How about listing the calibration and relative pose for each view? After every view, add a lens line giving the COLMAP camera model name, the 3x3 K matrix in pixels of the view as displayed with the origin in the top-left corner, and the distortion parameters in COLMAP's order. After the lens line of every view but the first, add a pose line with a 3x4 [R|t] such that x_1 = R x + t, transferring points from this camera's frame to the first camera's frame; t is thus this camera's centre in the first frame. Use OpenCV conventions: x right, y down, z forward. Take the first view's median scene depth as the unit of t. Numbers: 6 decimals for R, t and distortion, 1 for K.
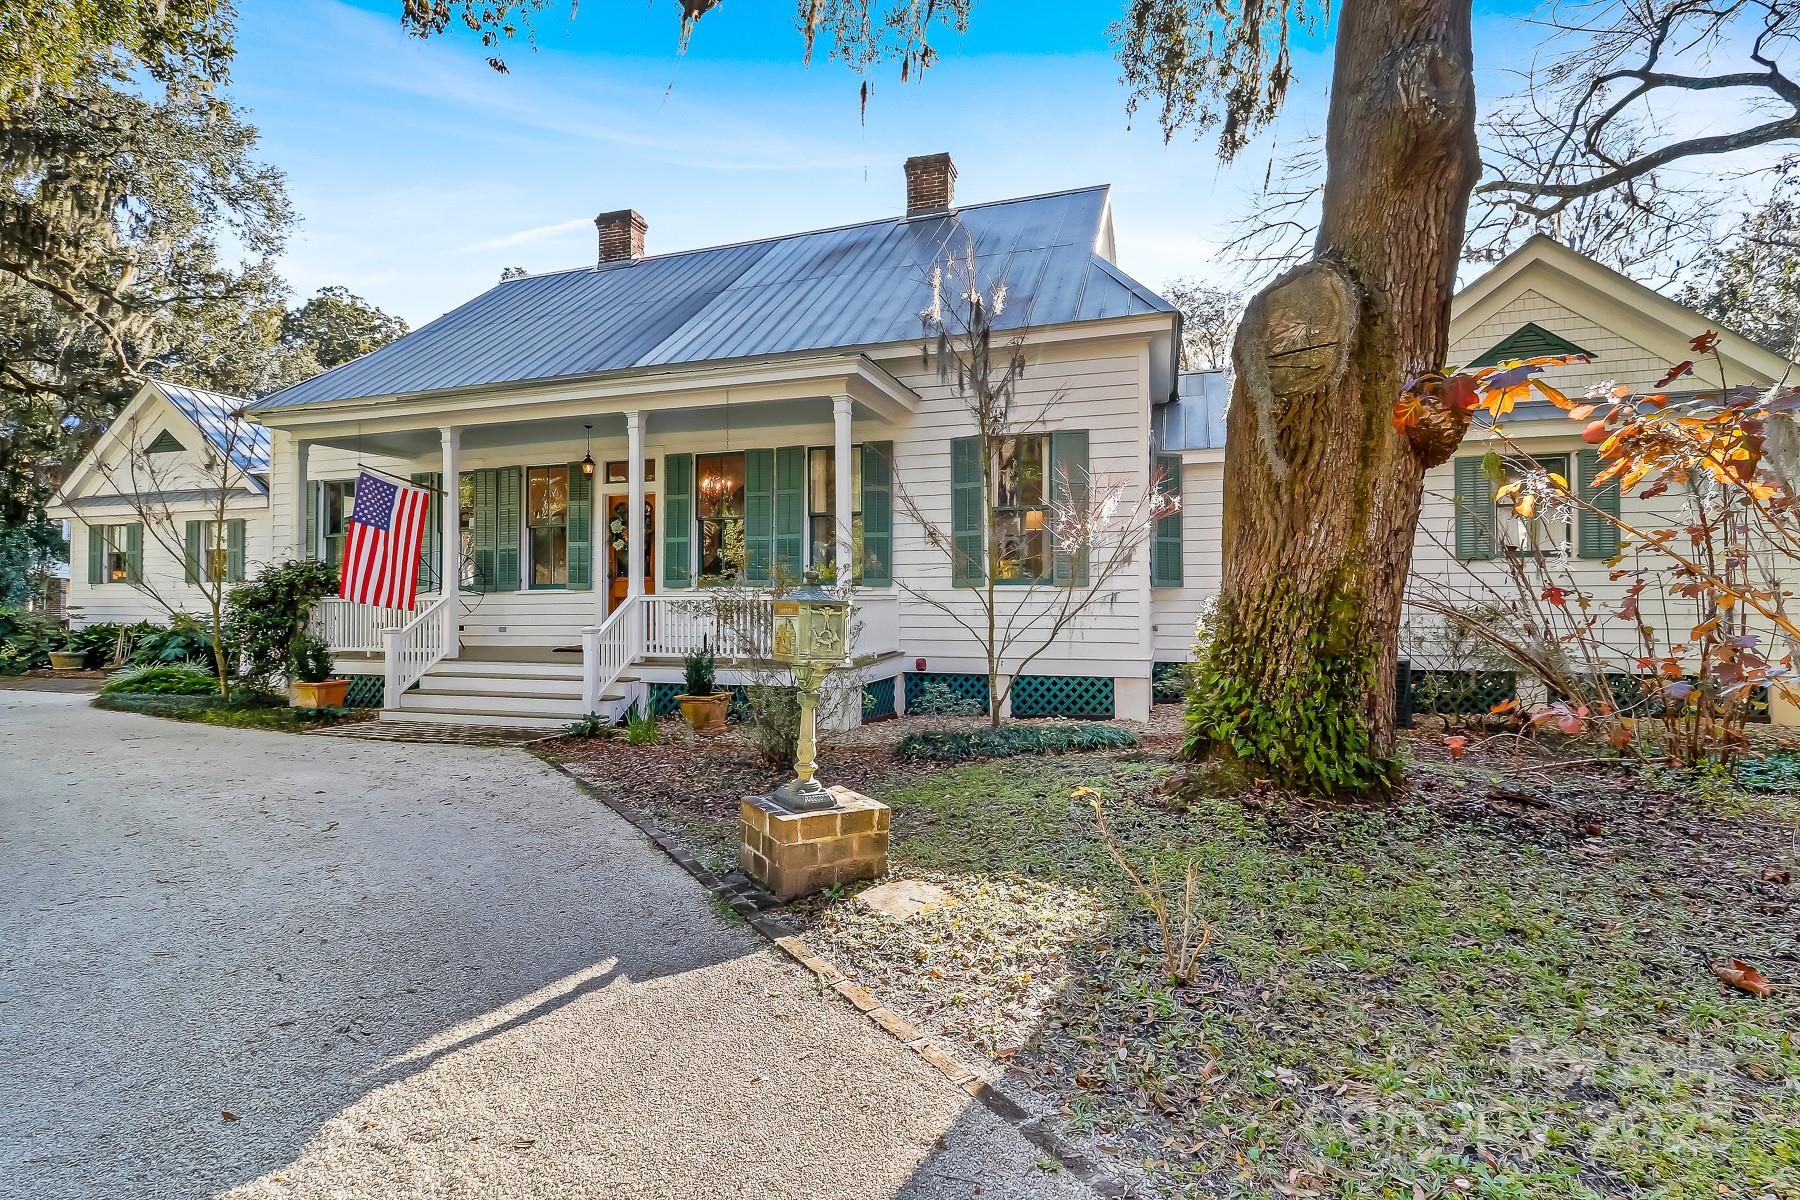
lens RADIAL K [[841.5, 0, 894.6], [0, 841.5, 603.4], [0, 0, 1]] dist [-0.001699, -0.001379]
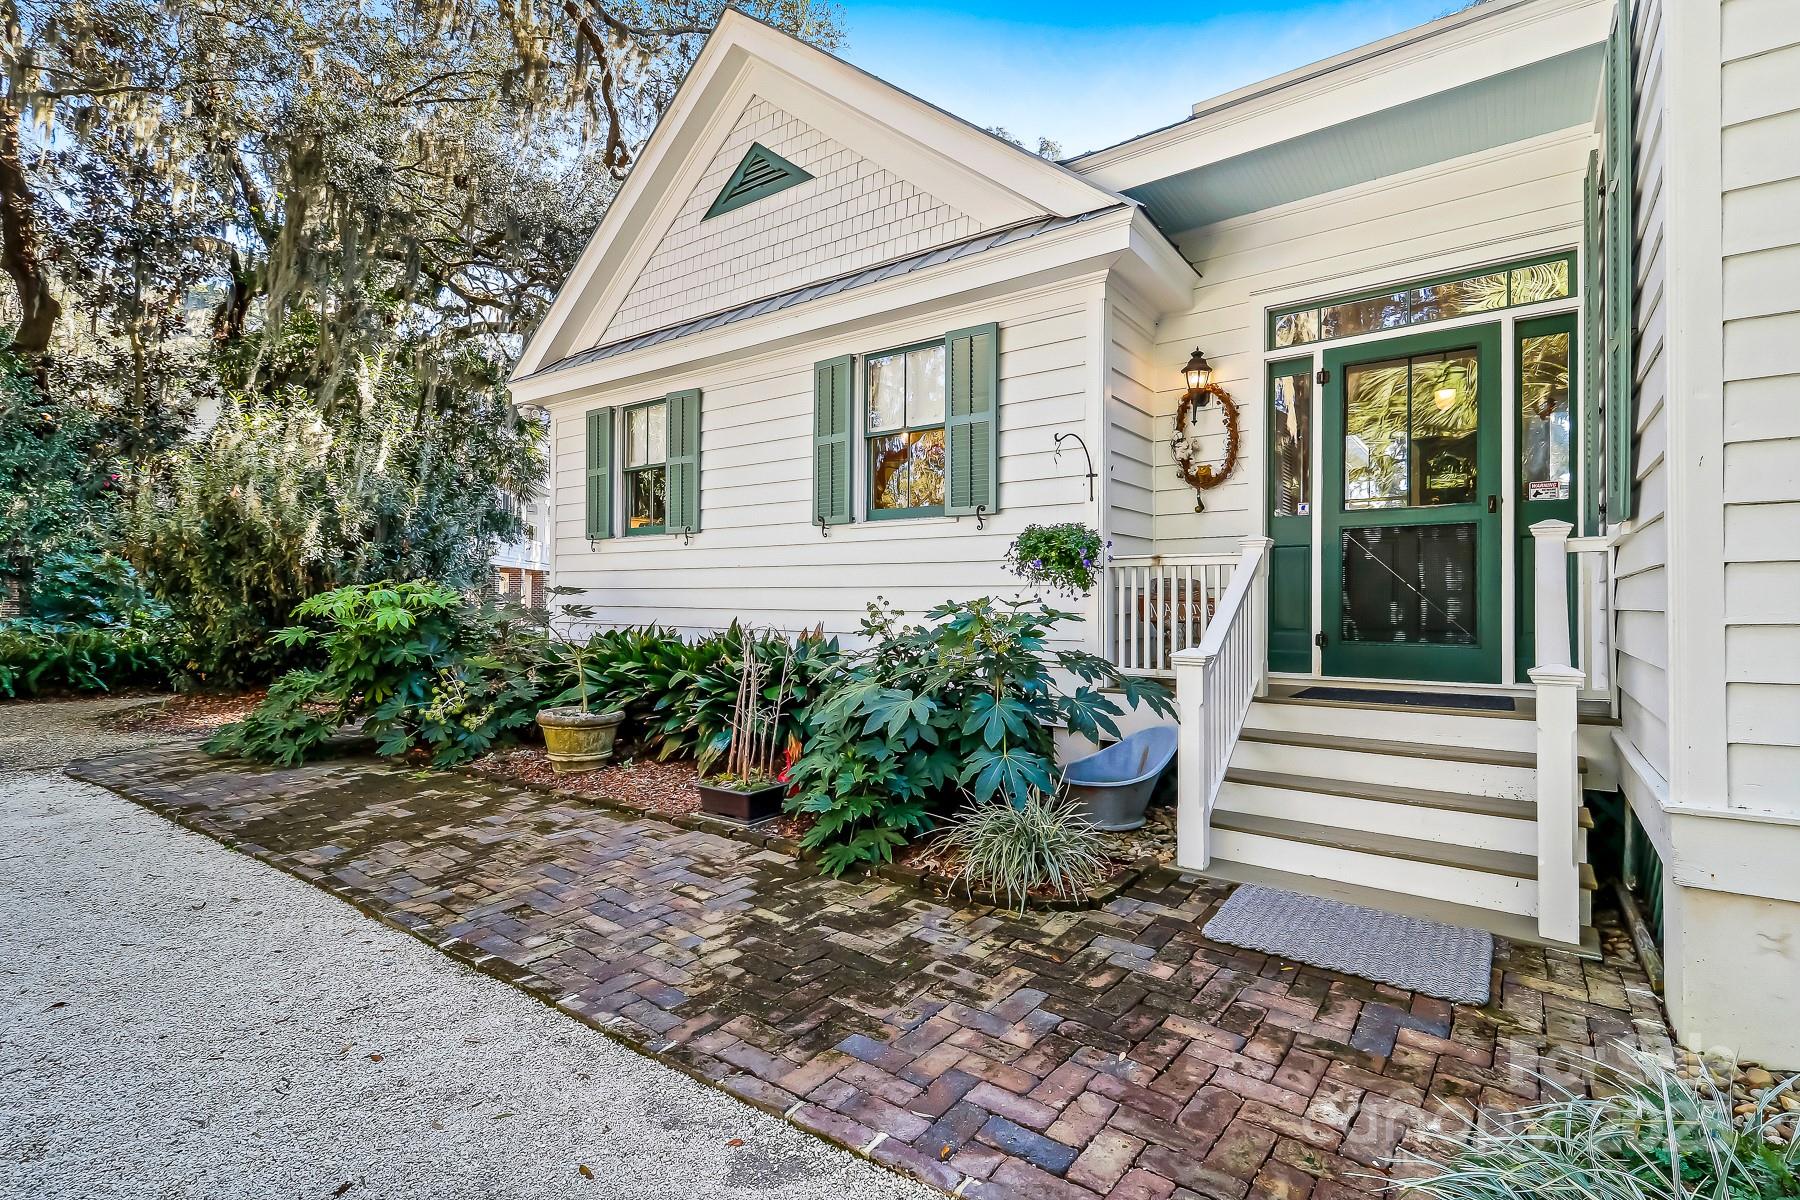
lens RADIAL K [[841.5, 0, 901.6], [0, 841.5, 606.1], [0, 0, 1]] dist [-0.001699, -0.001379]
pose [[0.949713, 0.001350, -0.313118, -0.664453], [-0.001666, 0.999998, -0.000740, 0.012568], [0.313116, 0.001225, 0.949714, 0.628829]]
